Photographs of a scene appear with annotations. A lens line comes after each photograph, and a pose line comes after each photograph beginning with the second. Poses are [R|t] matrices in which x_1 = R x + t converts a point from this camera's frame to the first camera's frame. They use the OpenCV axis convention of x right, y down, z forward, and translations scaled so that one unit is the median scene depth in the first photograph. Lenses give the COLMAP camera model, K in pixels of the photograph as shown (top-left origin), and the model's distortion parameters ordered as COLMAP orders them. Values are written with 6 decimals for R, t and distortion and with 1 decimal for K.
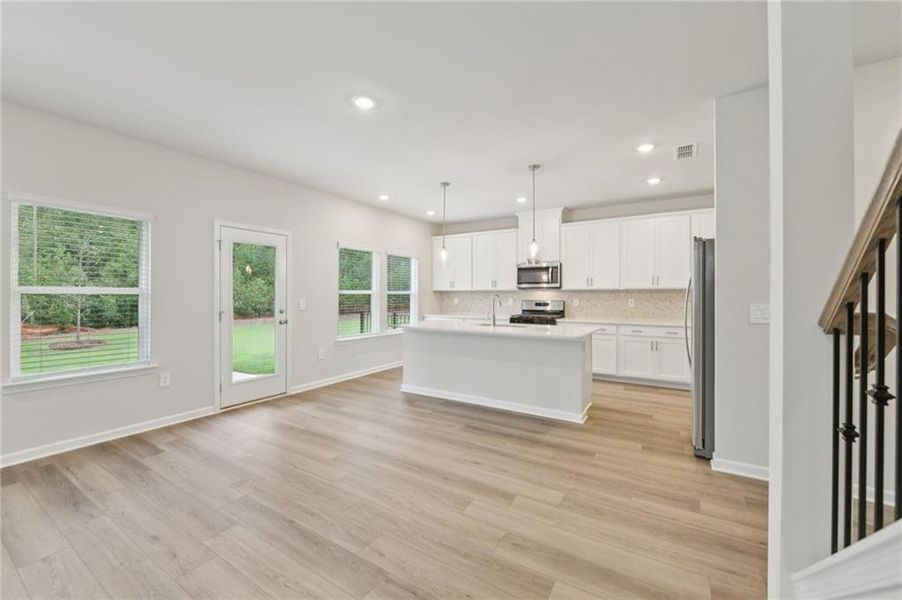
lens RADIAL K [[364.1, 0, 444.9], [0, 364.1, 299.1], [0, 0, 1]] dist [-0.004389, -0.000208]
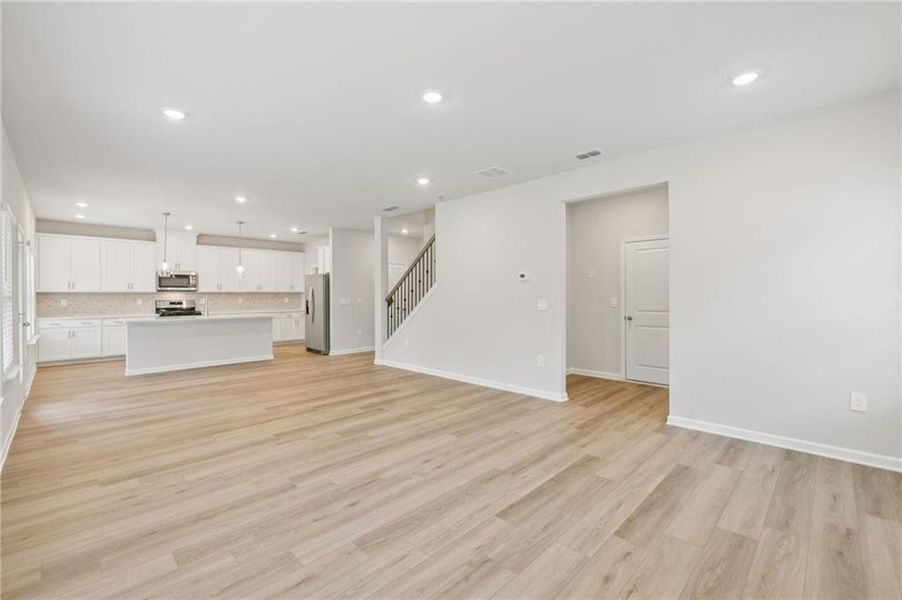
lens RADIAL K [[384.5, 0, 443.7], [0, 384.5, 295.8], [0, 0, 1]] dist [-0.003948, -0.000844]
pose [[0.219644, -0.003217, 0.975575, -0.951494], [0.015778, 0.999875, -0.000256, 0.003568], [-0.975453, 0.015449, 0.219667, -0.253032]]
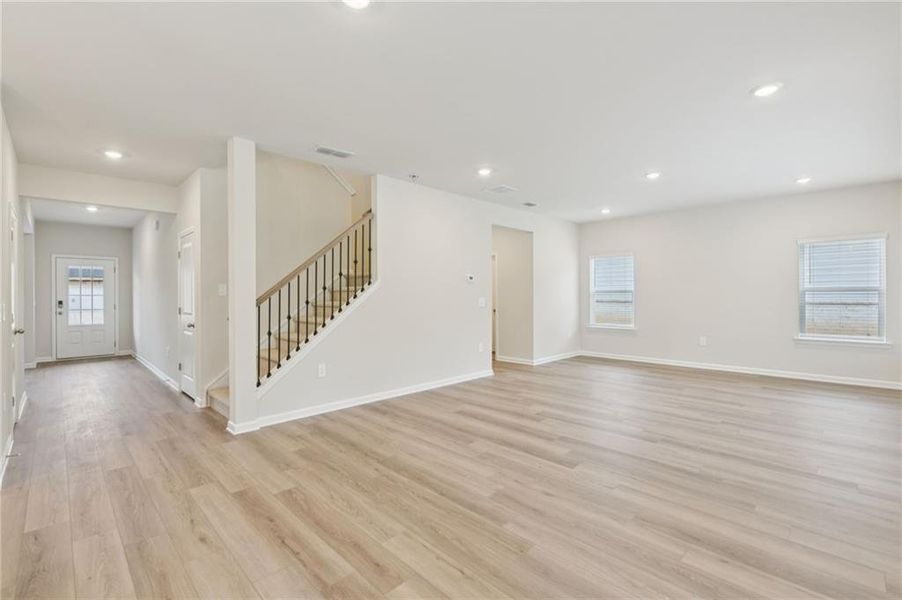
lens RADIAL K [[399.7, 0, 446.0], [0, 399.7, 299.4], [0, 0, 1]] dist [-0.005385, 0.002197]
pose [[-0.973905, 0.001870, 0.226947, -0.255278], [0.007366, 0.999700, 0.023372, -0.007780], [-0.226835, 0.024433, -0.973627, 0.778150]]
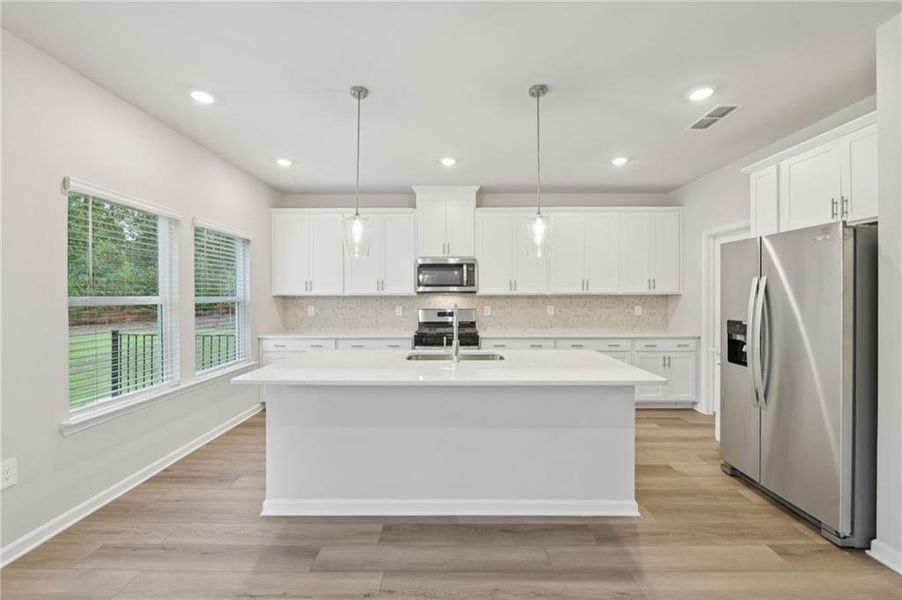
lens RADIAL K [[364.1, 0, 451.1], [0, 364.1, 299.1], [0, 0, 1]] dist [-0.004389, -0.000208]
pose [[0.845384, -0.005916, 0.534126, -0.137525], [0.008381, 0.999962, -0.002189, -0.016533], [-0.534093, 0.006327, 0.845402, 0.407408]]
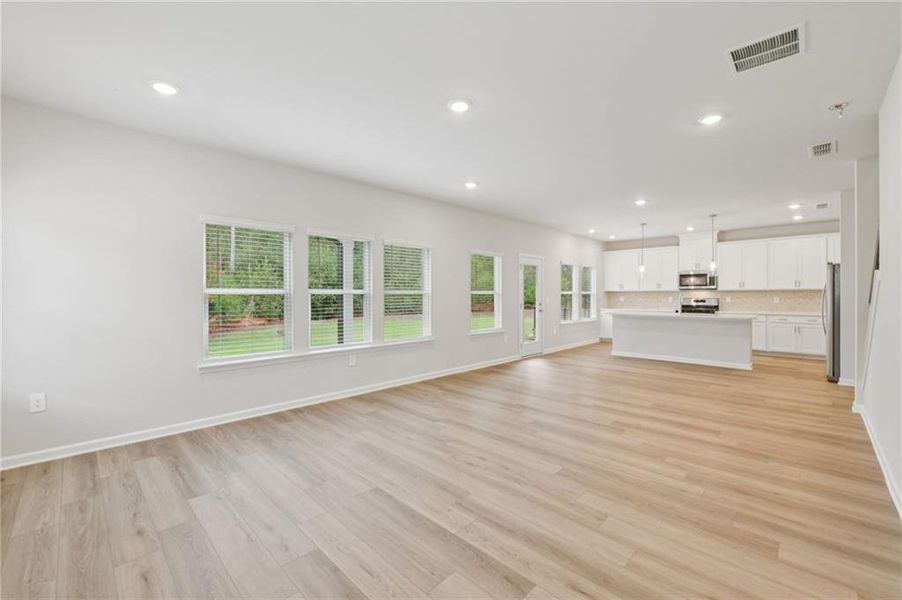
lens RADIAL K [[373.3, 0, 451.9], [0, 373.3, 299.1], [0, 0, 1]] dist [-0.002559, -0.001239]
pose [[0.979977, 0.000121, -0.199112, -0.402948], [-0.000199, 1.000000, -0.000372, 0.008542], [0.199112, 0.000404, 0.979977, -0.613881]]
